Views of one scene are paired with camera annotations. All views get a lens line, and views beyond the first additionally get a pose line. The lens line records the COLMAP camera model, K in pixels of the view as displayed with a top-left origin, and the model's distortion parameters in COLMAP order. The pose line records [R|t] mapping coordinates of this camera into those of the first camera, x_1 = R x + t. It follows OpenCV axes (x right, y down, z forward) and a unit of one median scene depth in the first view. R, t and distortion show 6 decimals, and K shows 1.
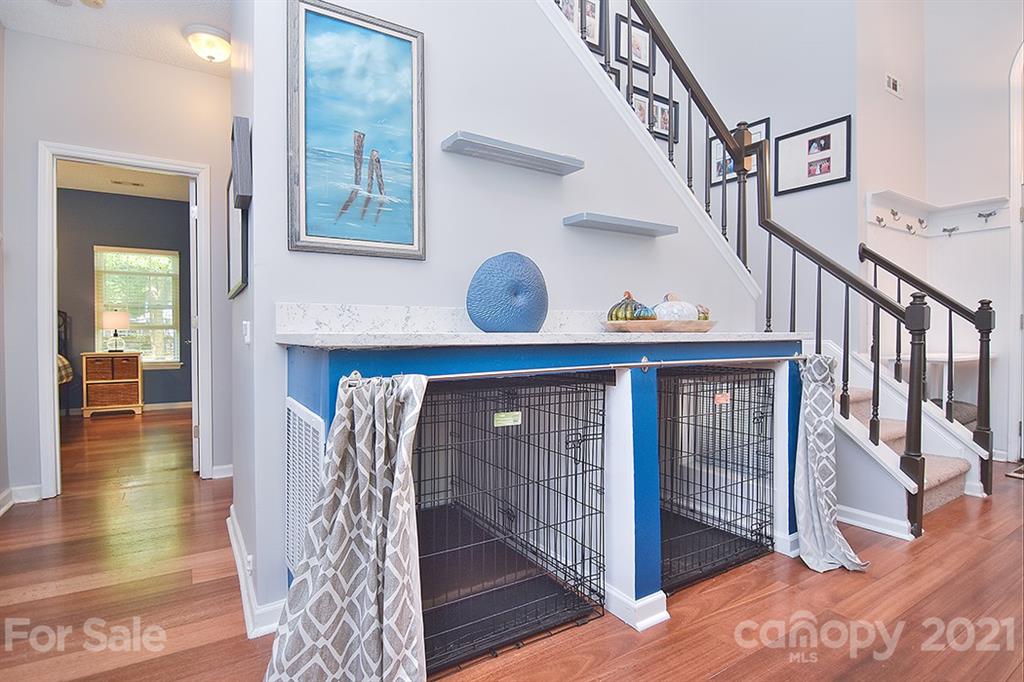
lens RADIAL K [[525.4, 0, 514.5], [0, 525.4, 351.0], [0, 0, 1]] dist [-0.014080, -0.003747]
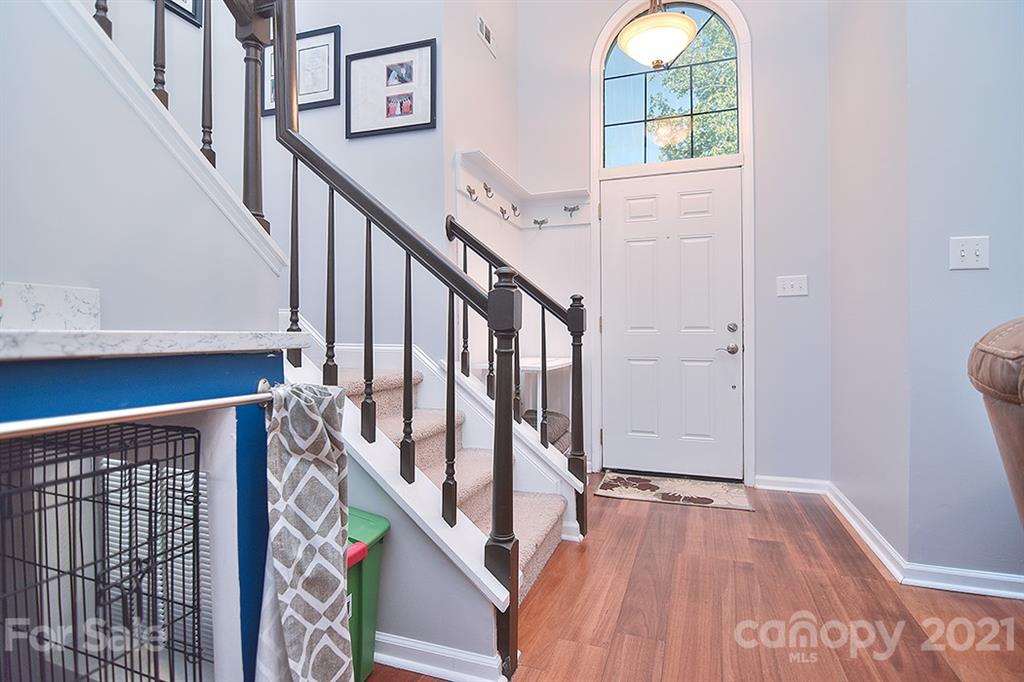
lens RADIAL K [[525.4, 0, 514.6], [0, 525.4, 342.3], [0, 0, 1]] dist [-0.014080, -0.003747]
pose [[0.792908, -0.001570, 0.609339, 0.308544], [0.012322, 0.999833, -0.013459, -0.013816], [-0.609216, 0.018180, 0.792796, 0.382860]]
